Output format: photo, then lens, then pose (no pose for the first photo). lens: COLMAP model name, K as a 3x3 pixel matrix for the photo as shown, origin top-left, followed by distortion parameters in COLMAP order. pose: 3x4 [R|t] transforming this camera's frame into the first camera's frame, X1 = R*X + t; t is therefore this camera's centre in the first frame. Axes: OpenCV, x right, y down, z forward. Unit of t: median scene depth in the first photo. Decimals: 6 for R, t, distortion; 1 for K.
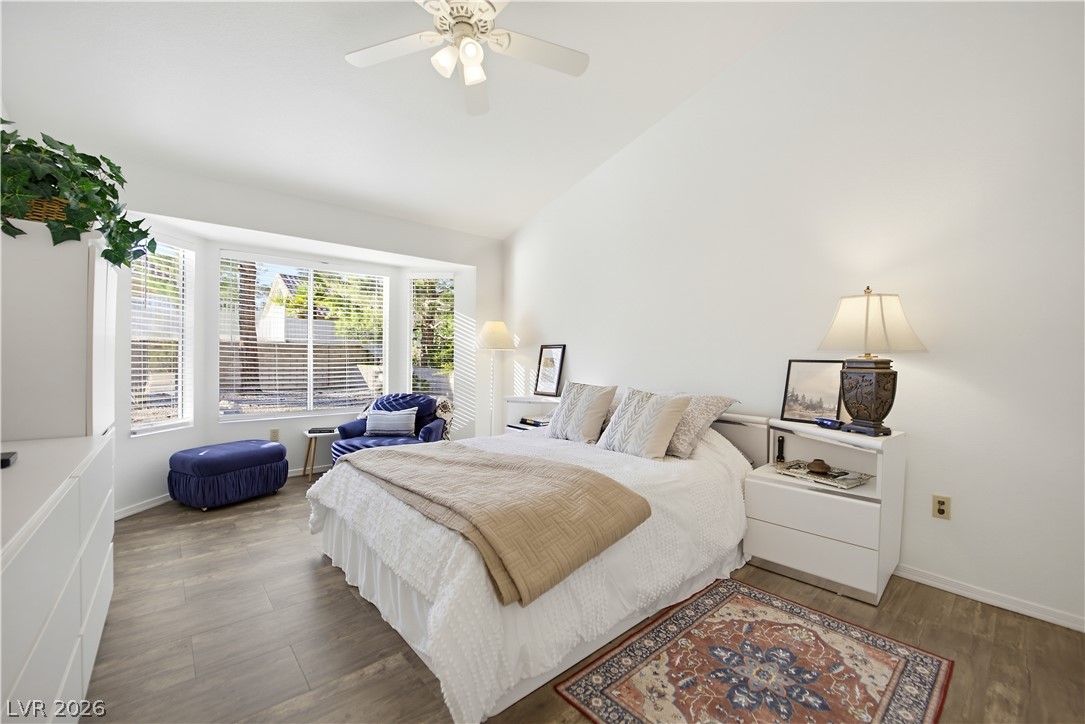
lens RADIAL K [[438.6, 0, 542.5], [0, 438.6, 362.0], [0, 0, 1]] dist [-0.020500, 0.000404]
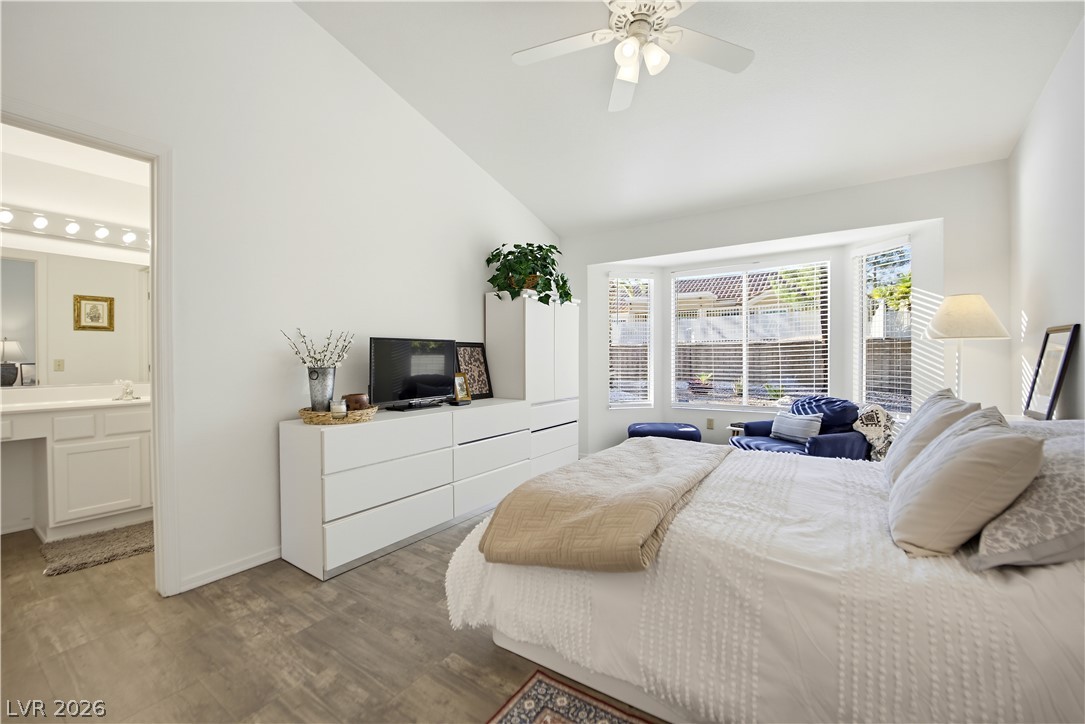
lens RADIAL K [[438.6, 0, 542.5], [0, 438.6, 362.0], [0, 0, 1]] dist [-0.020500, 0.000404]
pose [[0.264161, 0.000803, -0.964478, 0.735319], [0.002328, 0.999996, 0.001470, 0.005414], [0.964476, -0.002634, 0.264158, 0.525713]]
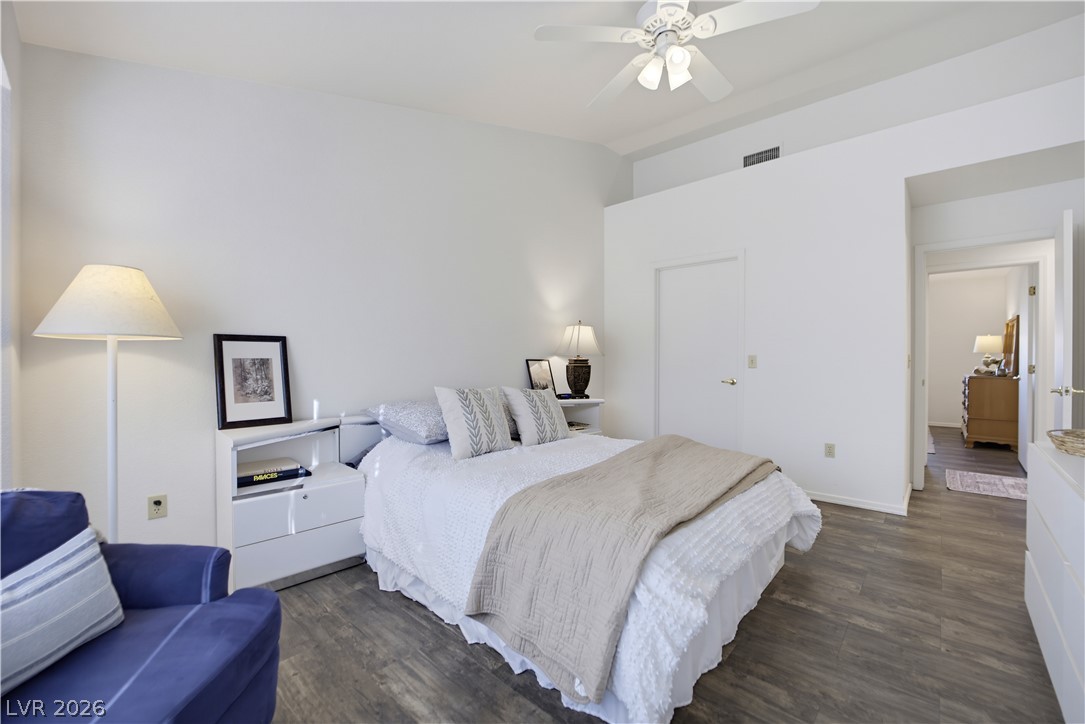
lens RADIAL K [[439.3, 0, 556.4], [0, 439.3, 361.2], [0, 0, 1]] dist [-0.000917, -0.000051]
pose [[-0.150194, -0.012017, 0.988584, -1.176630], [0.006088, 0.999896, 0.013080, -0.023129], [-0.988638, 0.007983, -0.150105, 1.431704]]
